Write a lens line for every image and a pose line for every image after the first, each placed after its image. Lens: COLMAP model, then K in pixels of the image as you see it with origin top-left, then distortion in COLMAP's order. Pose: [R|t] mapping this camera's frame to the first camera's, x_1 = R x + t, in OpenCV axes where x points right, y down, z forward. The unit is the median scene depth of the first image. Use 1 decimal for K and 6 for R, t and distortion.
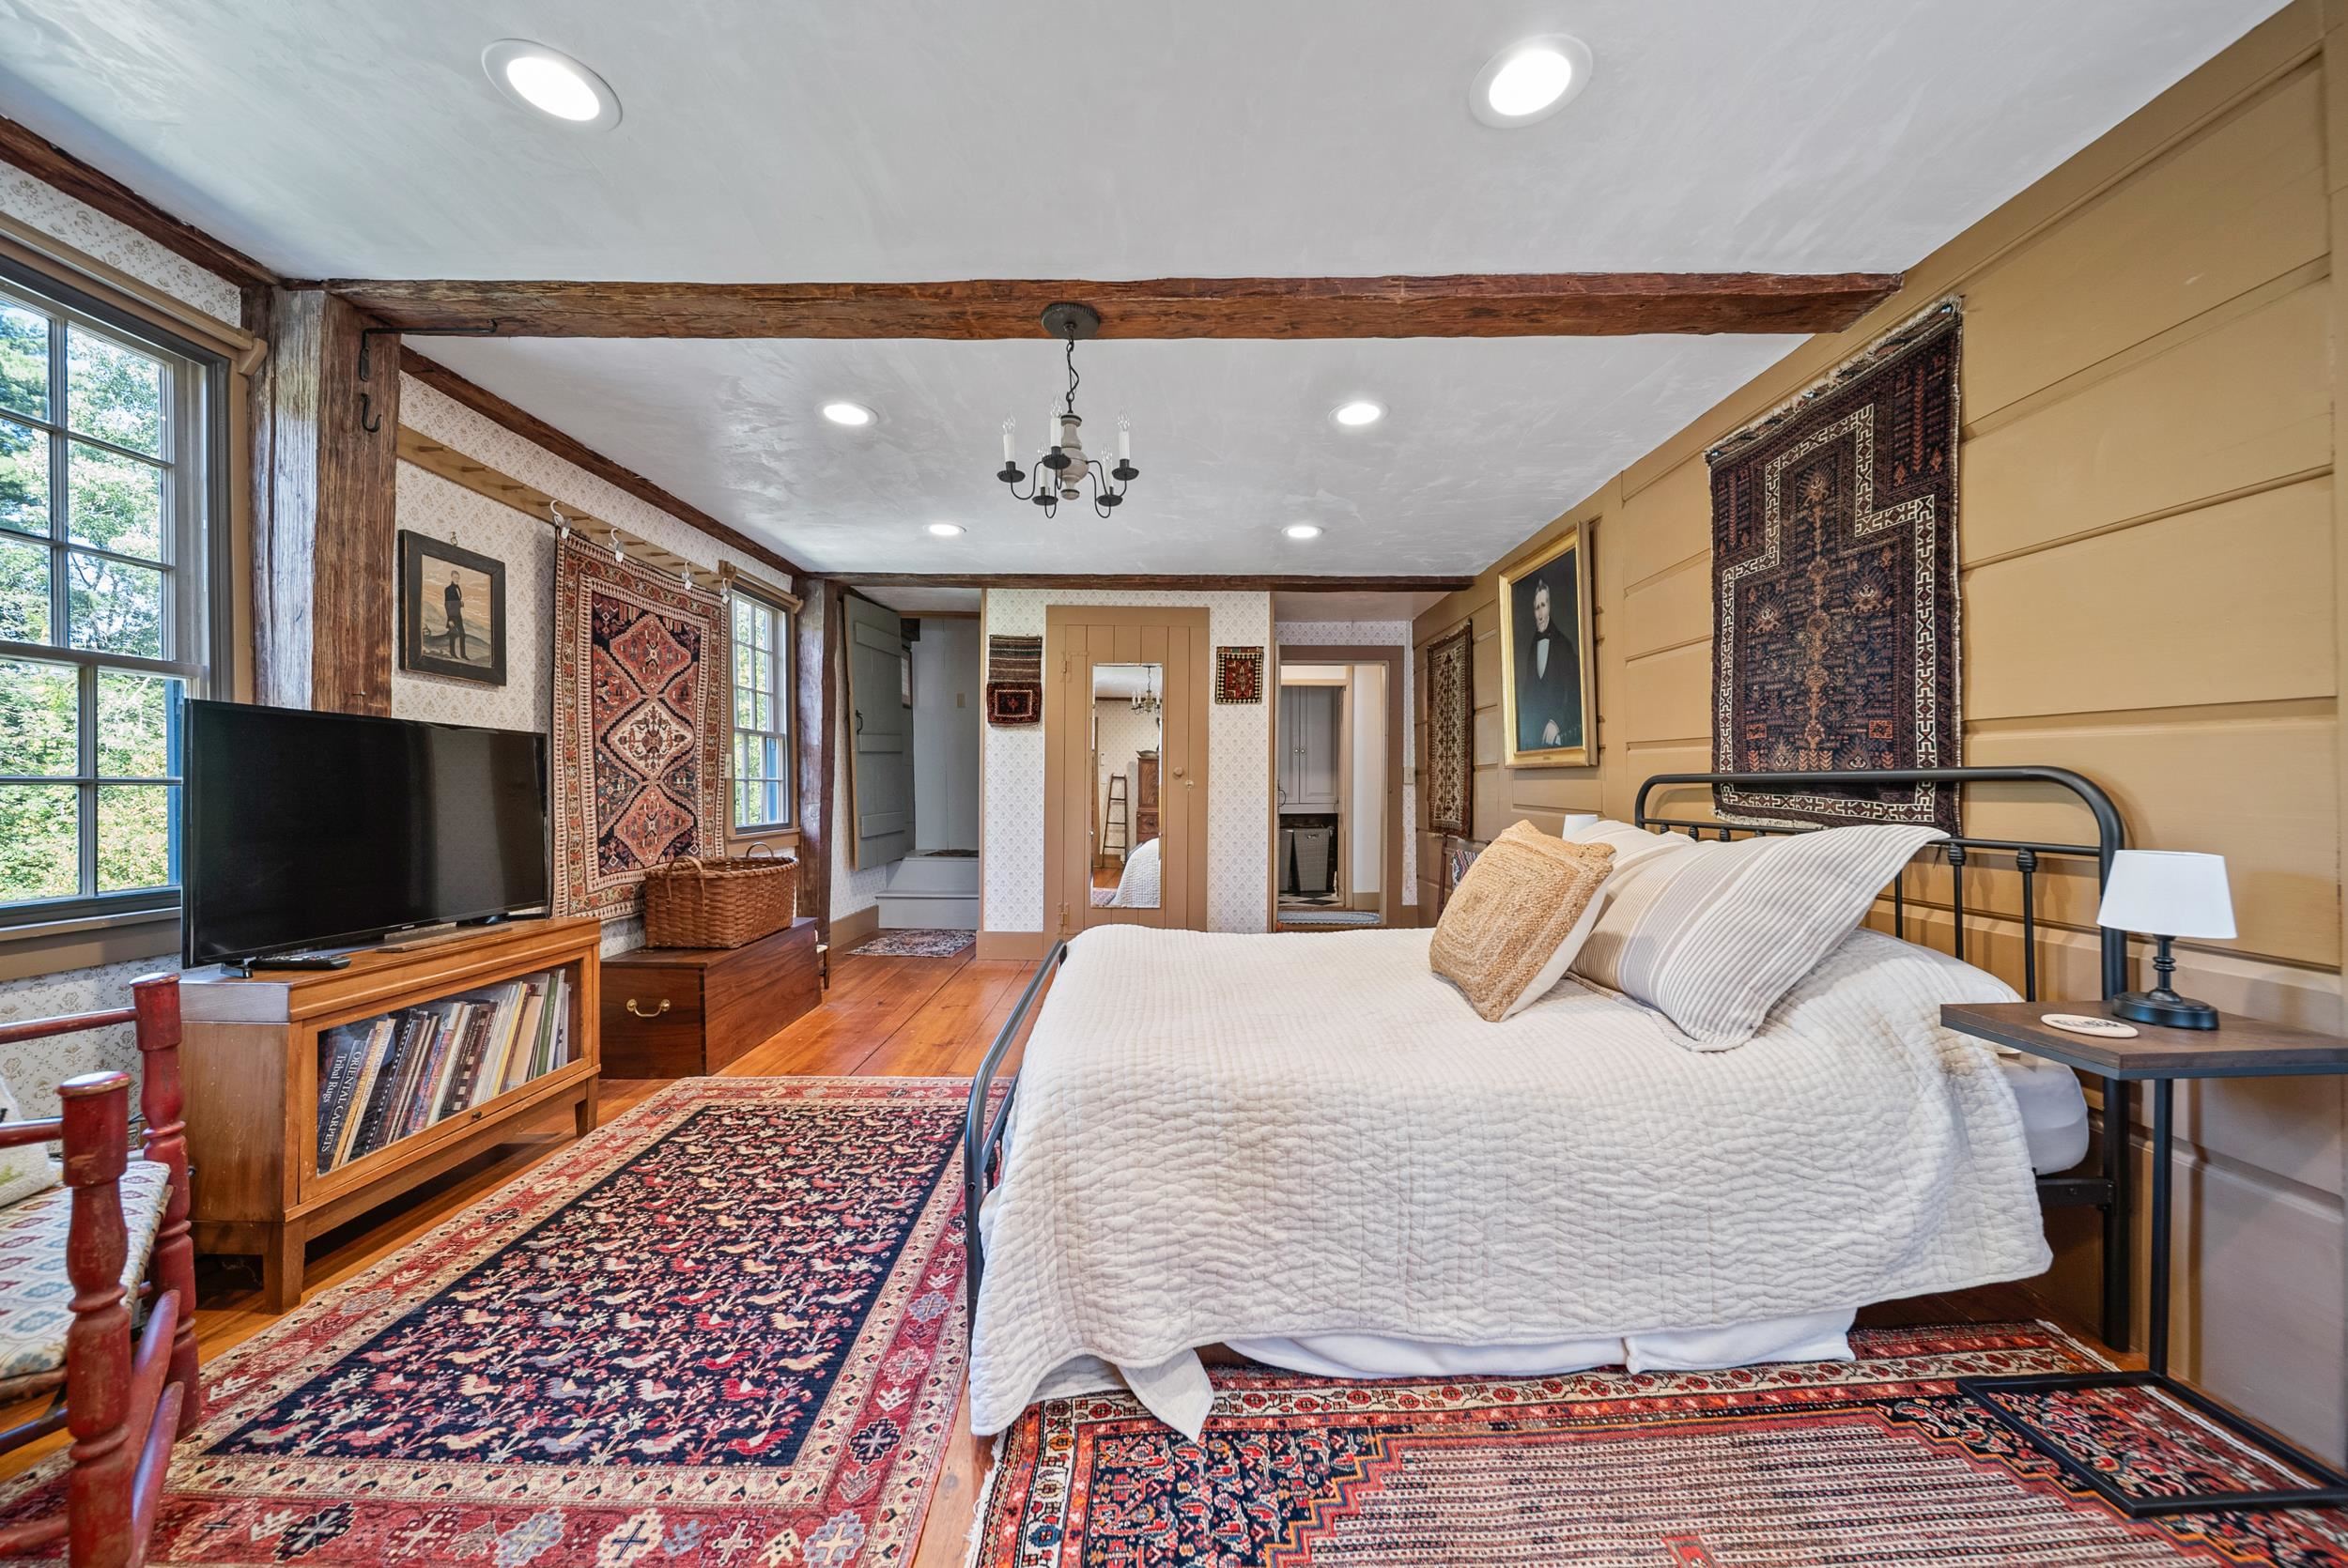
lens RADIAL K [[831.7, 0, 1184.0], [0, 831.7, 778.2], [0, 0, 1]] dist [0.000413, -0.001860]
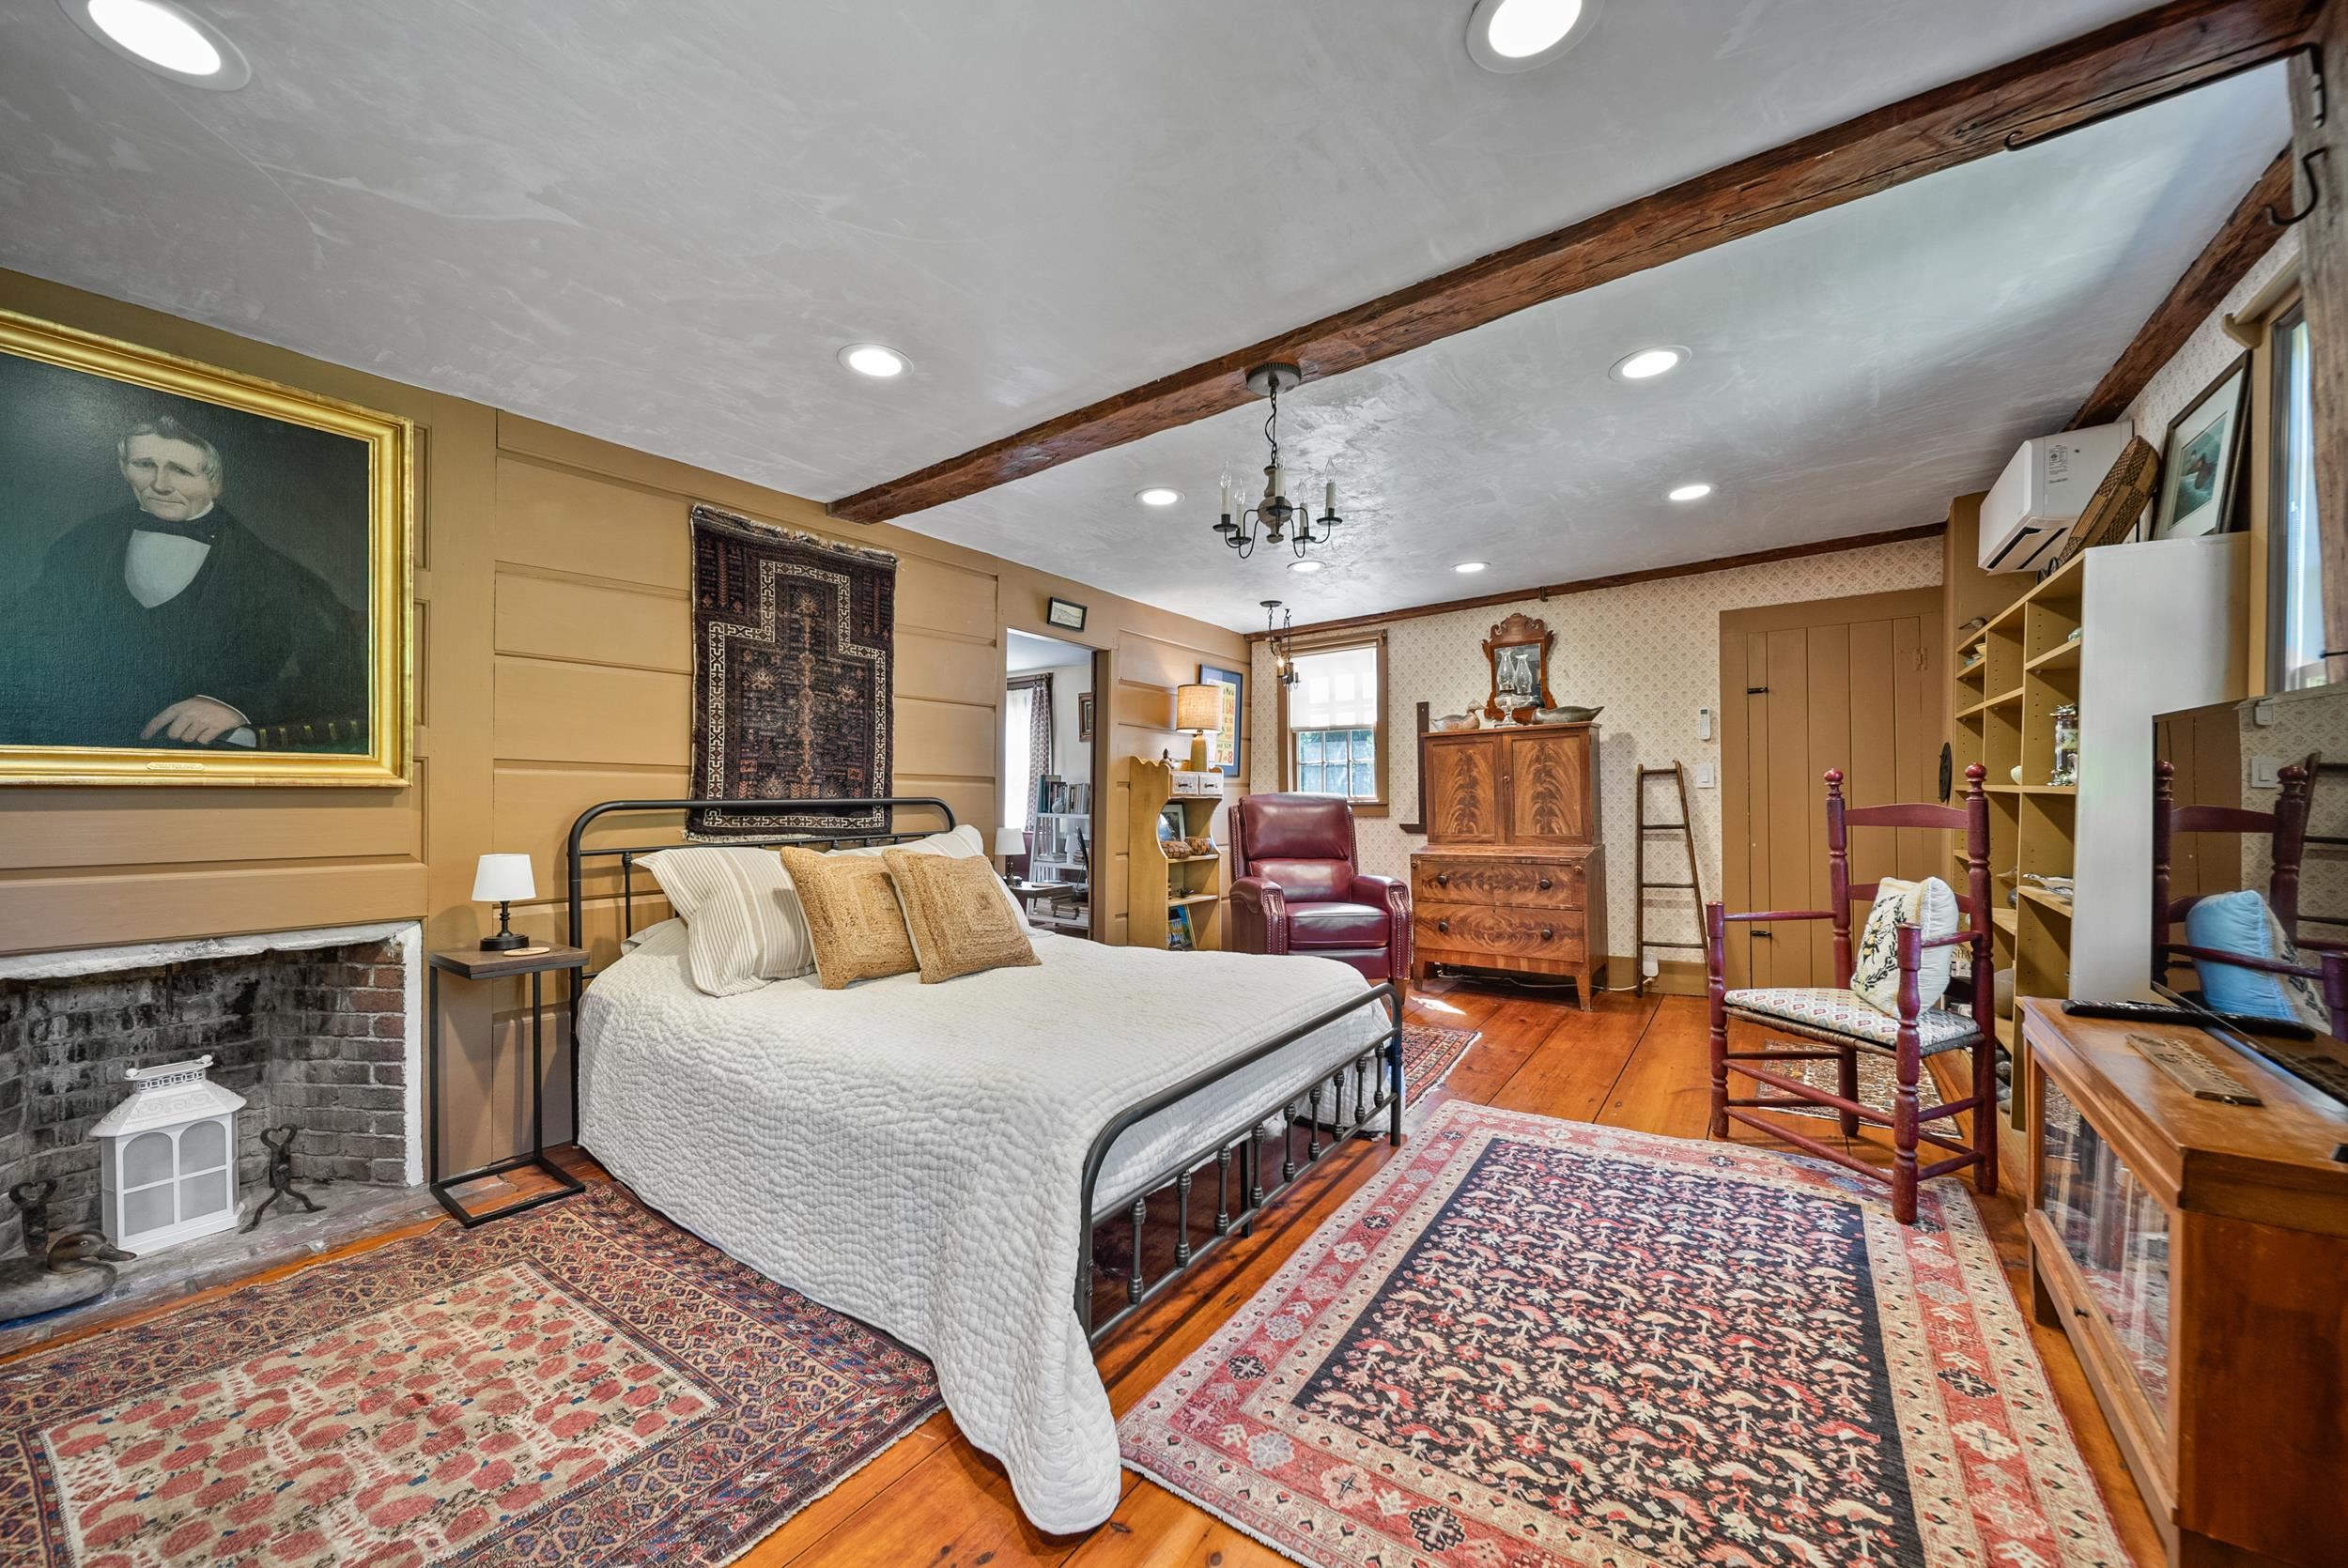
lens RADIAL K [[829.2, 0, 1173.8], [0, 829.2, 785.8], [0, 0, 1]] dist [-0.001253, -0.000996]
pose [[-0.798618, 0.018100, 0.601566, -0.654247], [0.007322, 0.999766, -0.020361, 0.003005], [-0.601793, -0.011857, -0.798564, 1.870468]]
